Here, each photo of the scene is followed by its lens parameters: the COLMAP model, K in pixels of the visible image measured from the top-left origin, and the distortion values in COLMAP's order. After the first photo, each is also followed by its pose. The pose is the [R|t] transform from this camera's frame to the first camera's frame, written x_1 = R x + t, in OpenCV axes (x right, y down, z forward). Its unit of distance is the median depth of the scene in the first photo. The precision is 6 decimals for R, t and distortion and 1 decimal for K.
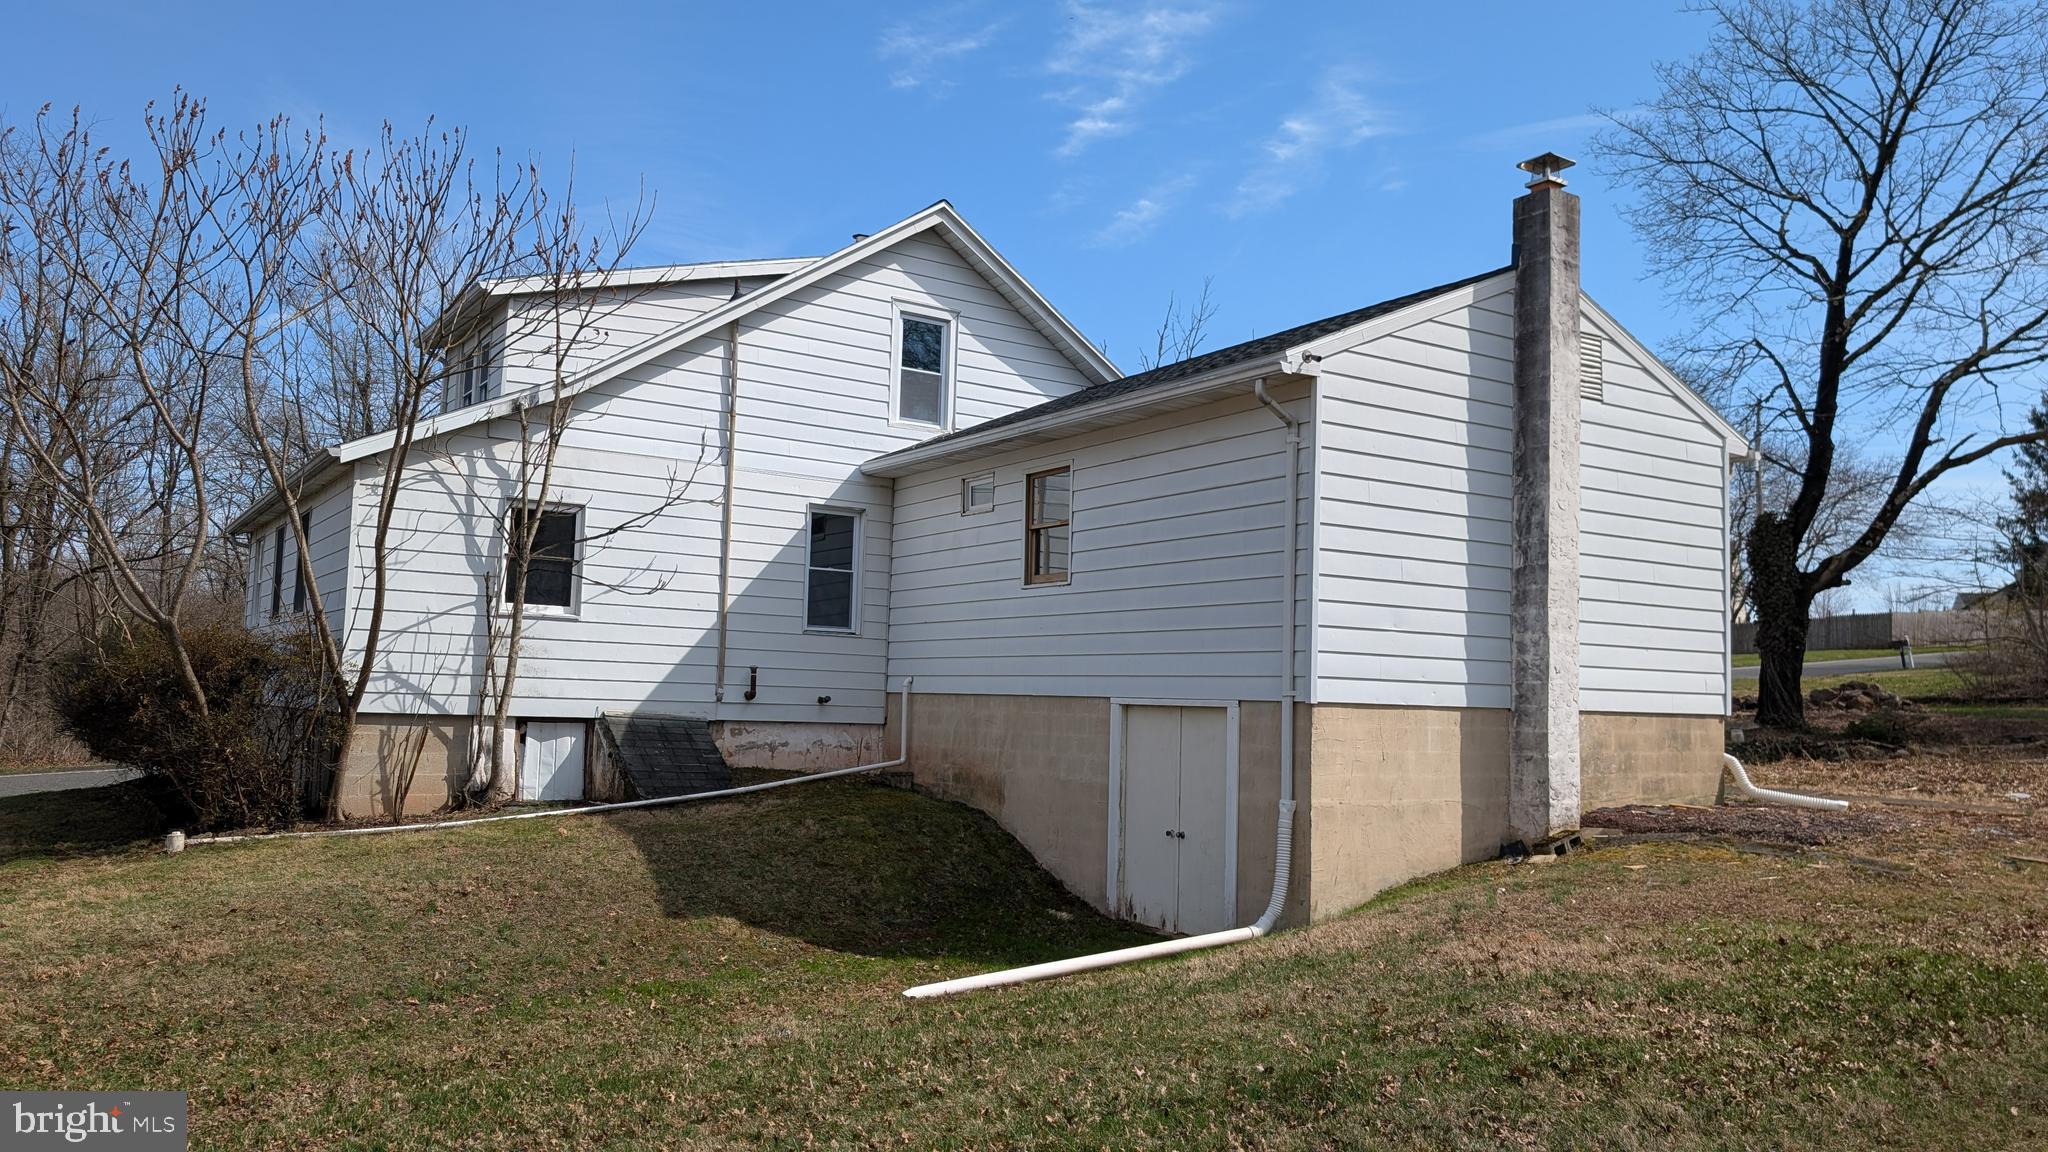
lens RADIAL K [[1464.1, 0, 1021.6], [0, 1464.1, 574.7], [0, 0, 1]] dist [0.011261, -0.005647]
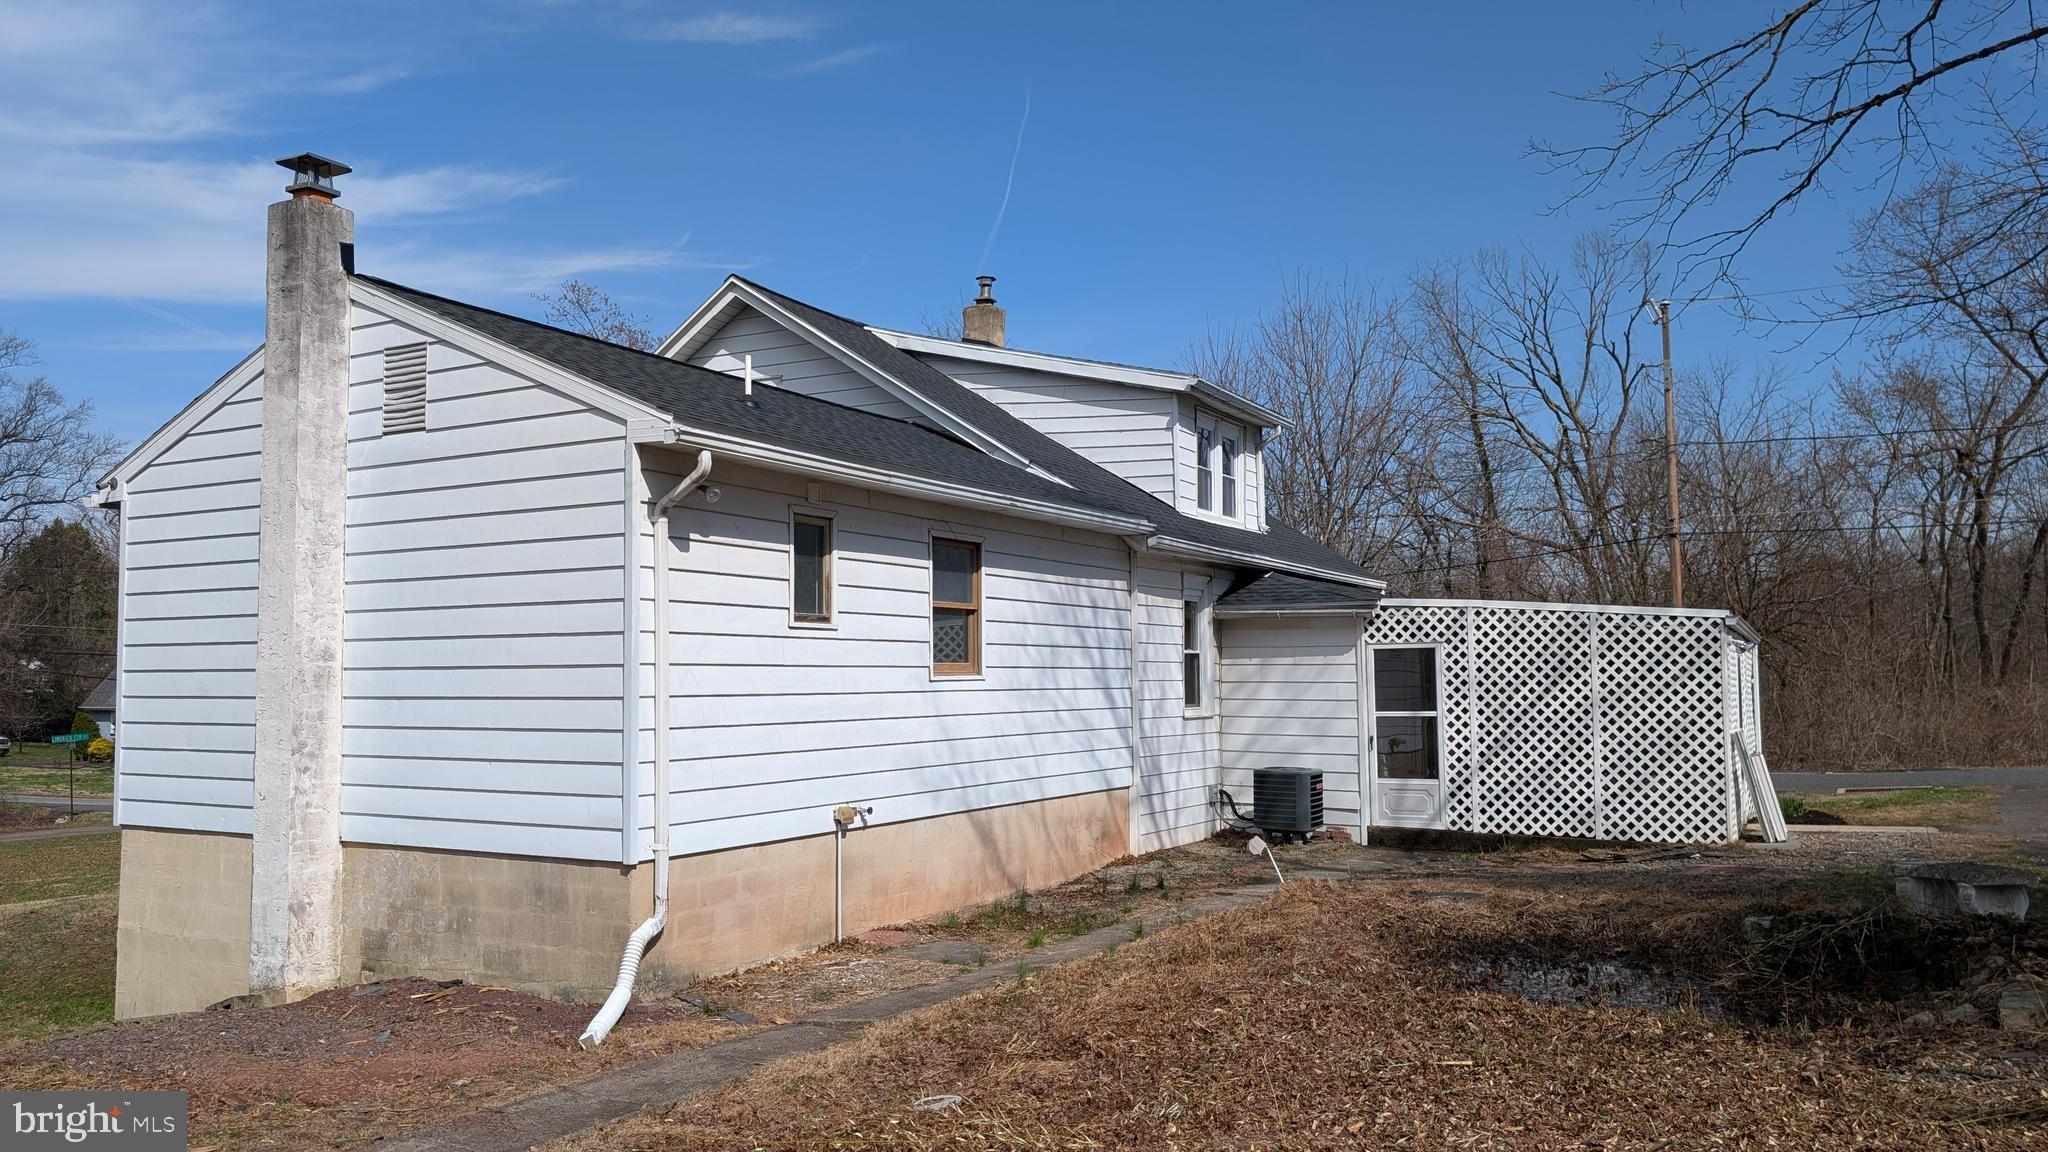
lens RADIAL K [[1464.1, 0, 1022.8], [0, 1464.1, 583.1], [0, 0, 1]] dist [0.011261, -0.005647]
pose [[0.477979, -0.085384, -0.874211, 1.182556], [0.093790, 0.994535, -0.045856, 0.022121], [0.873350, -0.060074, 0.483375, 0.898357]]
